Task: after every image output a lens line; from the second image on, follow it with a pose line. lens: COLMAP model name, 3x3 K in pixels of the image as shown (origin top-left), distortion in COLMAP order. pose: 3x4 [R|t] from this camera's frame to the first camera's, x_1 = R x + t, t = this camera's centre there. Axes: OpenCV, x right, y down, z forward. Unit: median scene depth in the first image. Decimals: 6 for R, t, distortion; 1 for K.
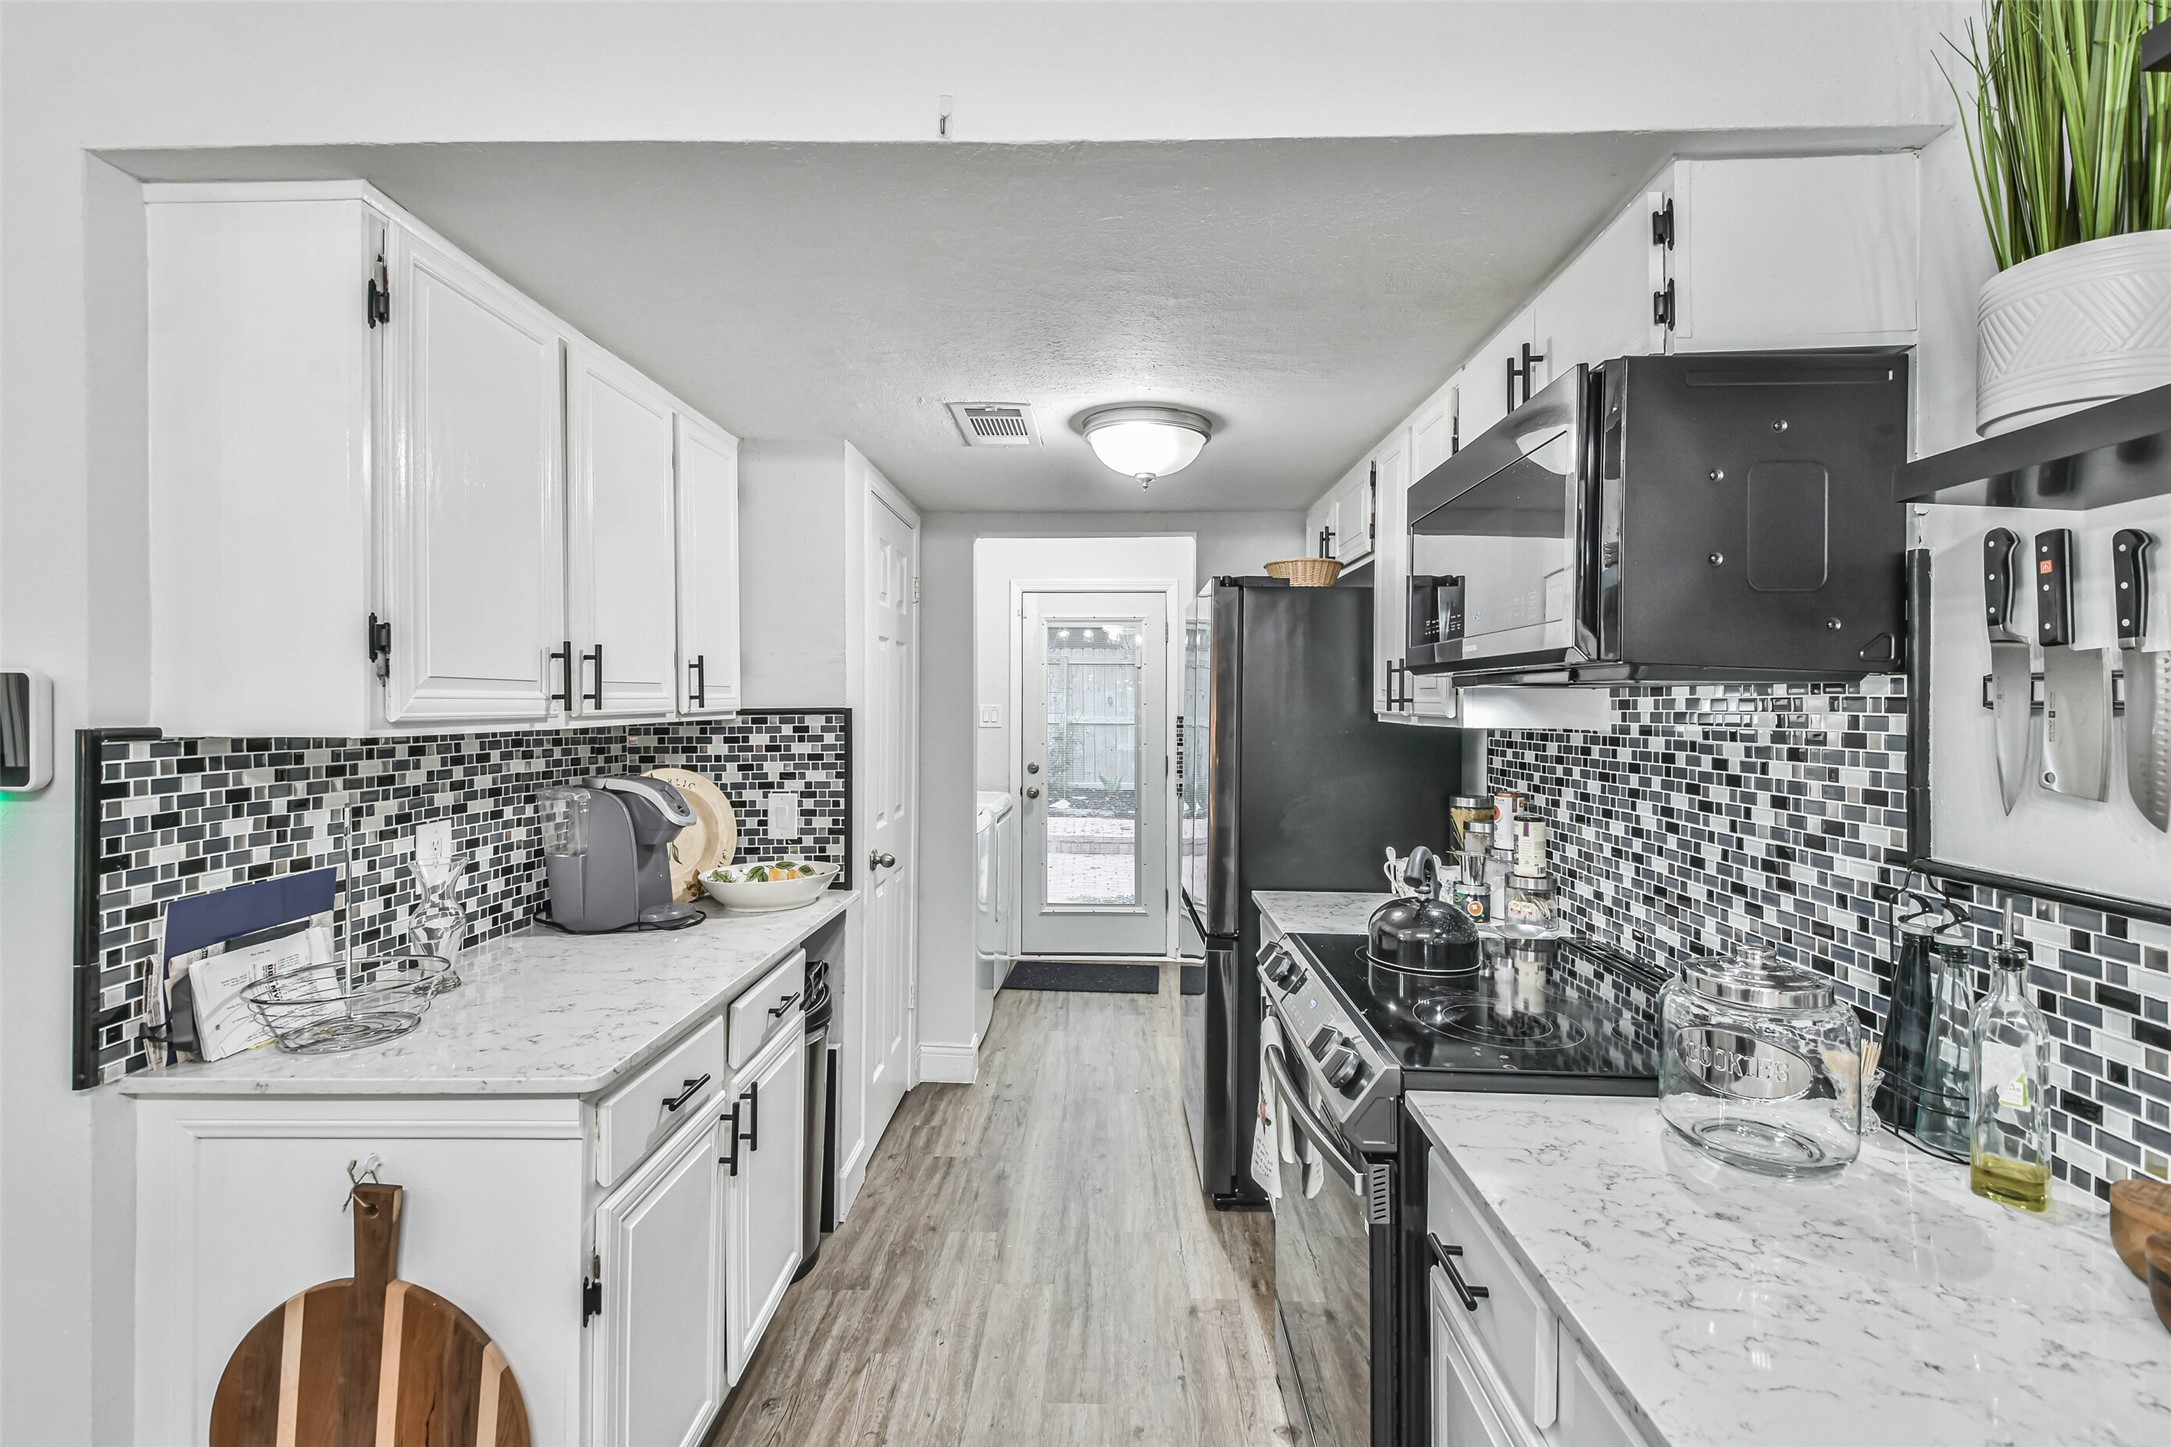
lens RADIAL K [[974.3, 0, 1099.3], [0, 974.3, 715.6], [0, 0, 1]] dist [0.102976, -0.000141]
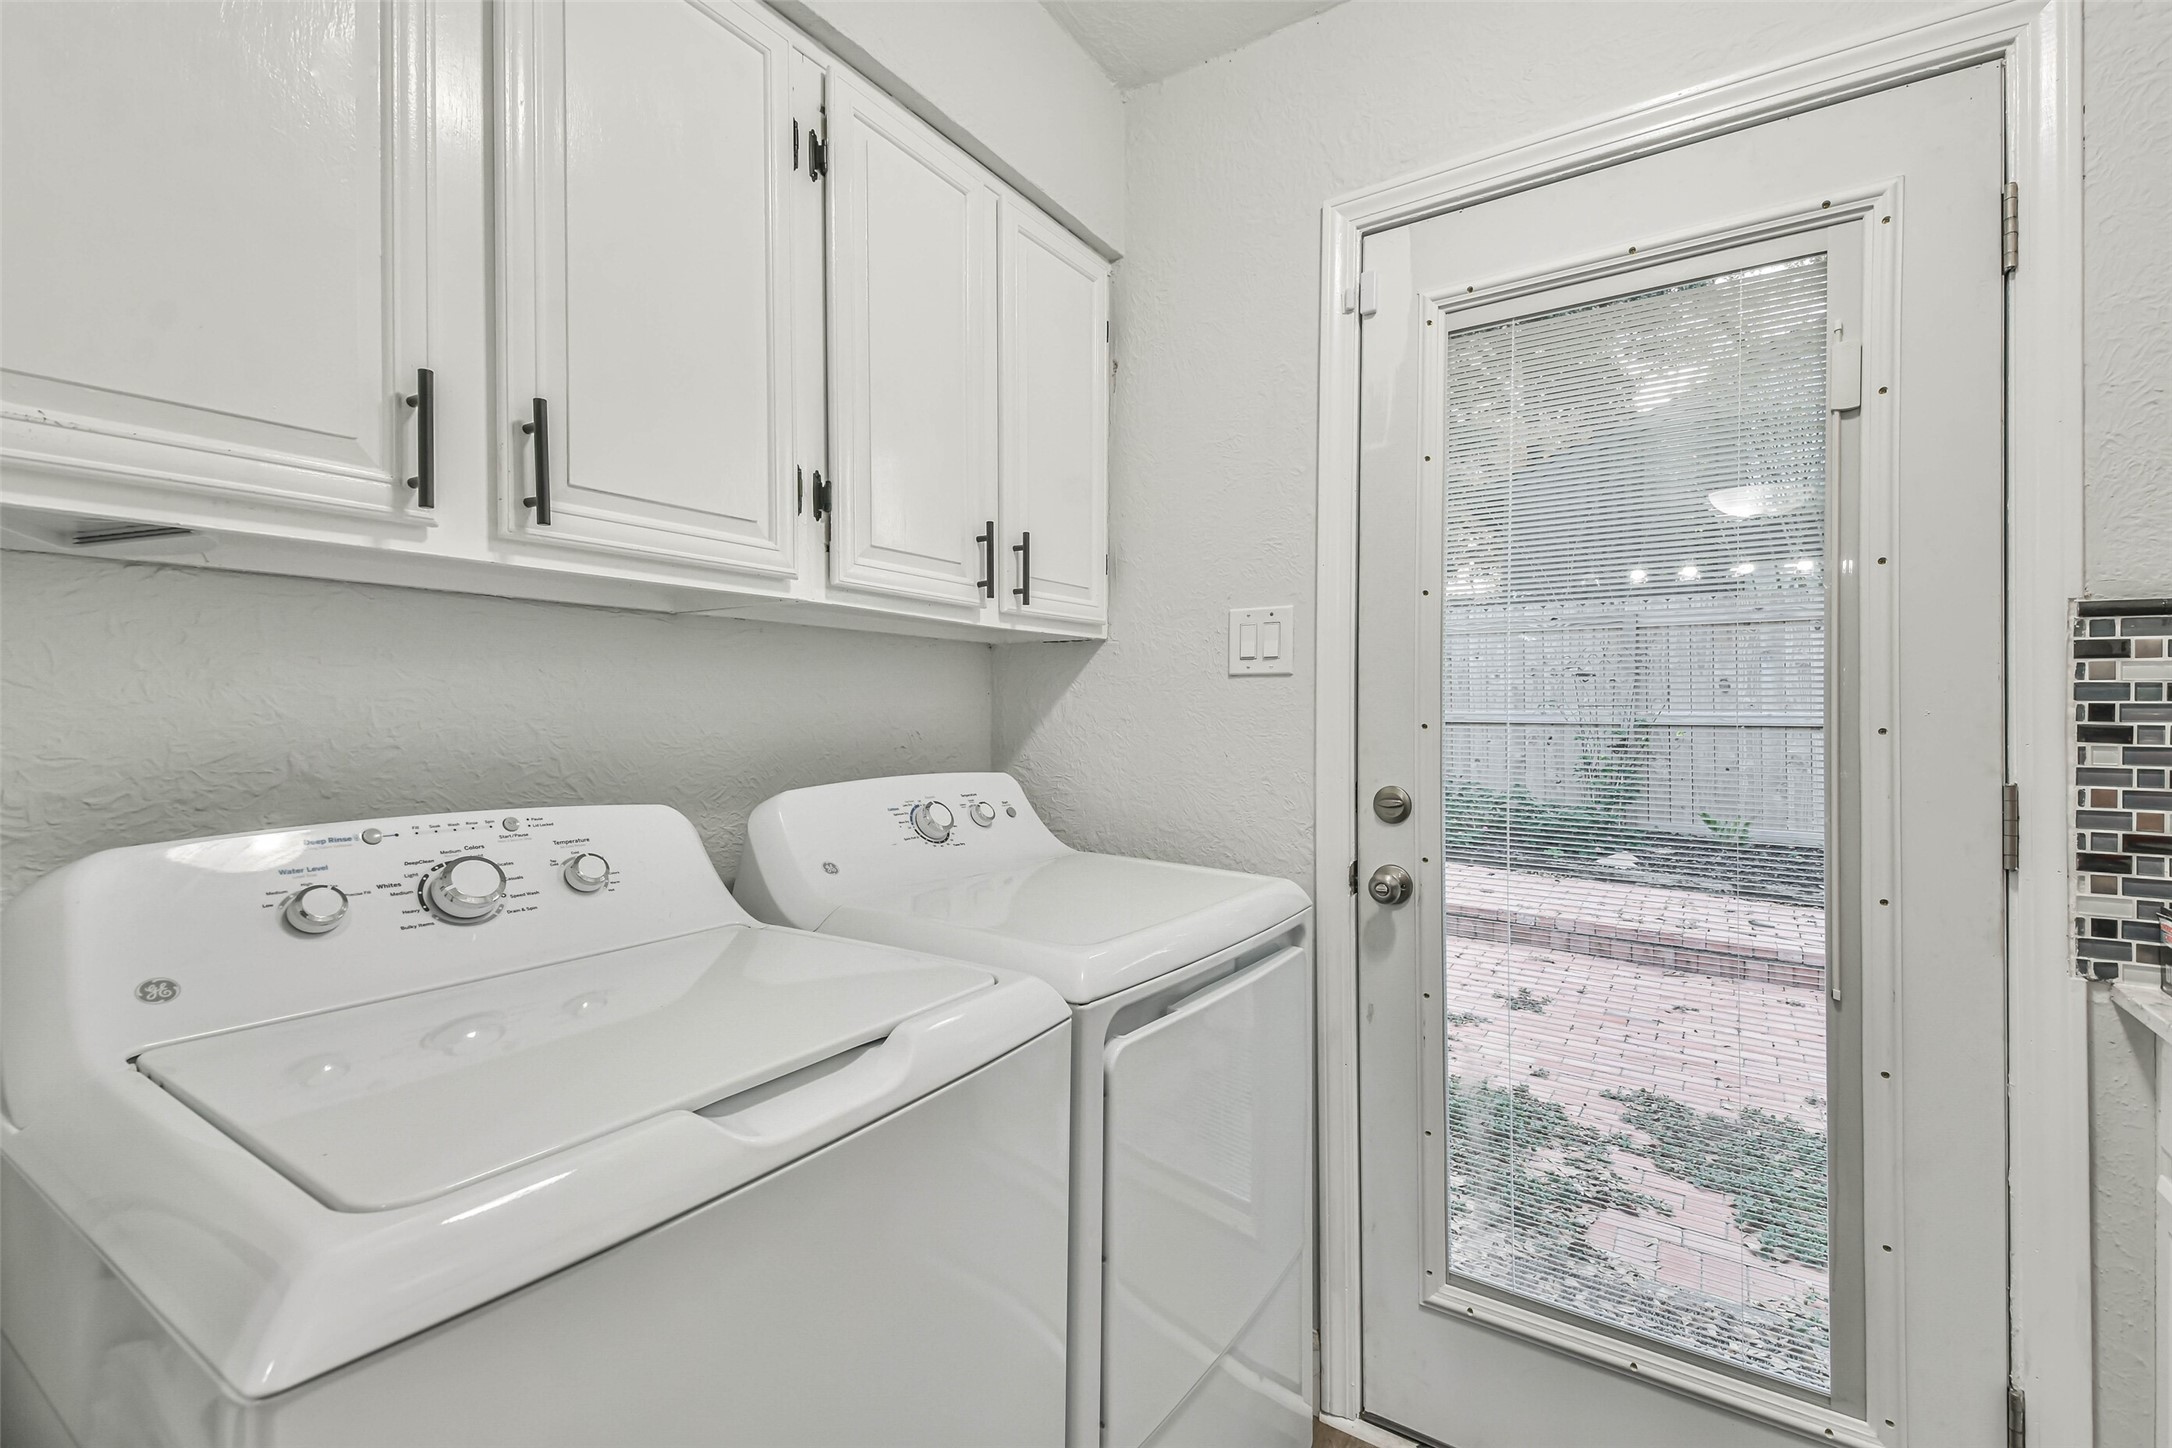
lens RADIAL K [[974.7, 0, 1099.8], [0, 974.7, 716.1], [0, 0, 1]] dist [0.102976, -0.000141]
pose [[0.854427, 0.004115, -0.519555, 0.006866], [-0.010495, 0.999901, -0.009340, 0.013994], [0.519465, 0.013433, 0.854386, 0.325169]]
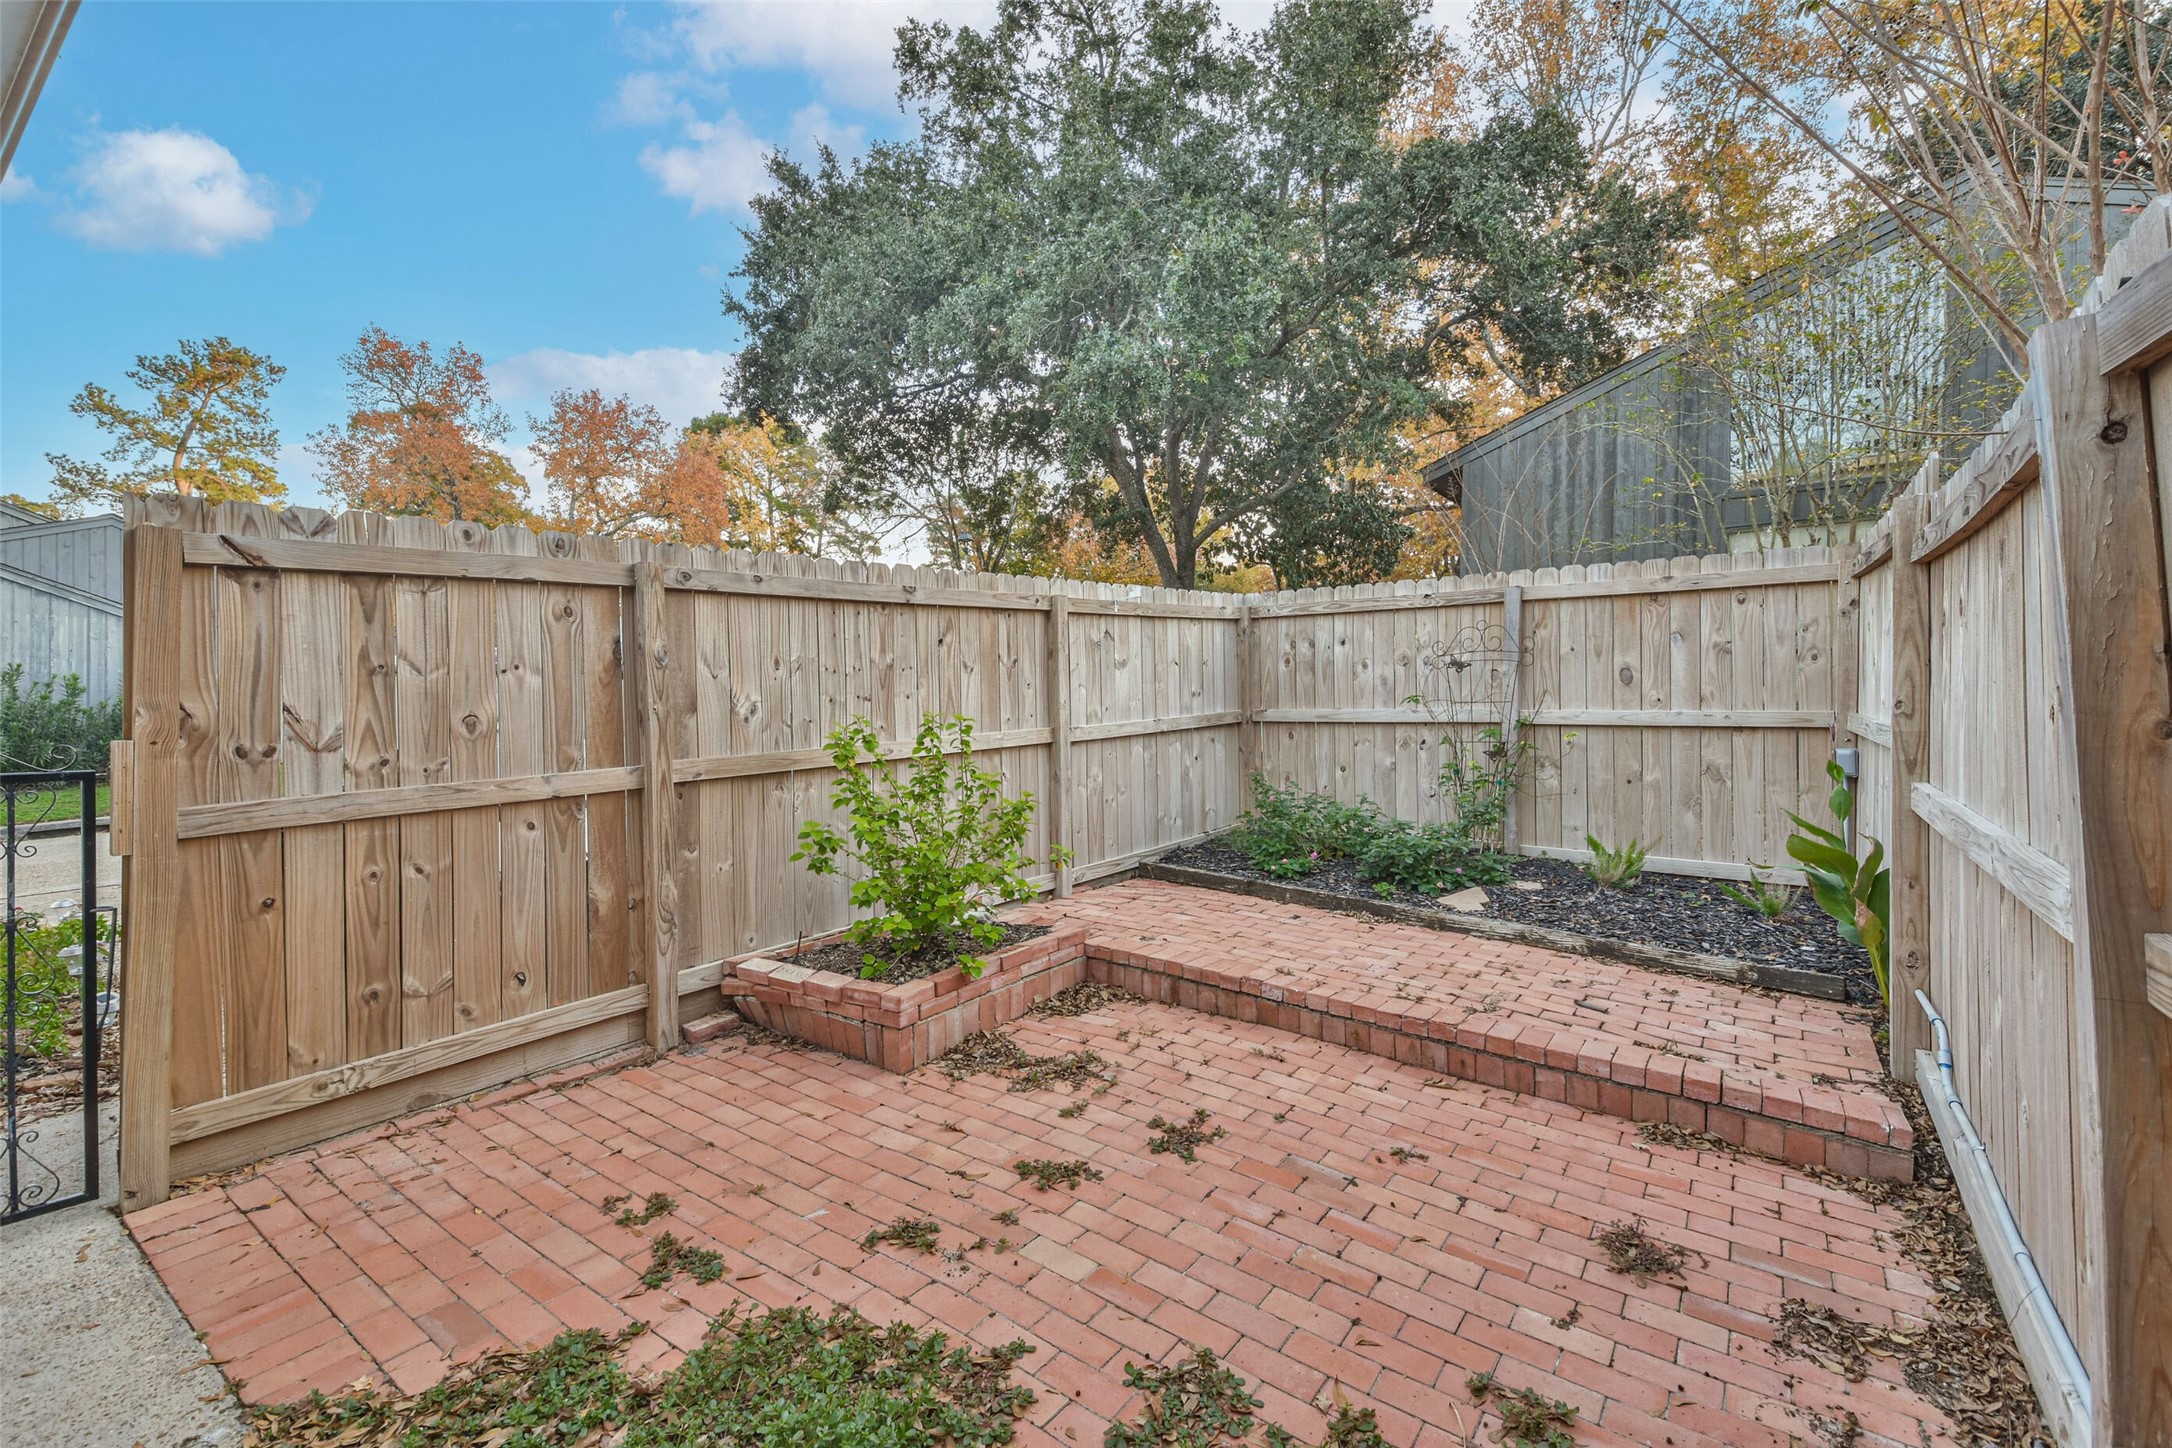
lens RADIAL K [[935.1, 0, 1053.7], [0, 935.1, 738.5], [0, 0, 1]] dist [0.094848, 0.000001]
pose [[0.805819, 0.012637, -0.592028, 0.069877], [-0.002877, 0.999844, 0.017426, 0.008380], [0.592156, -0.012339, 0.805729, 0.525286]]
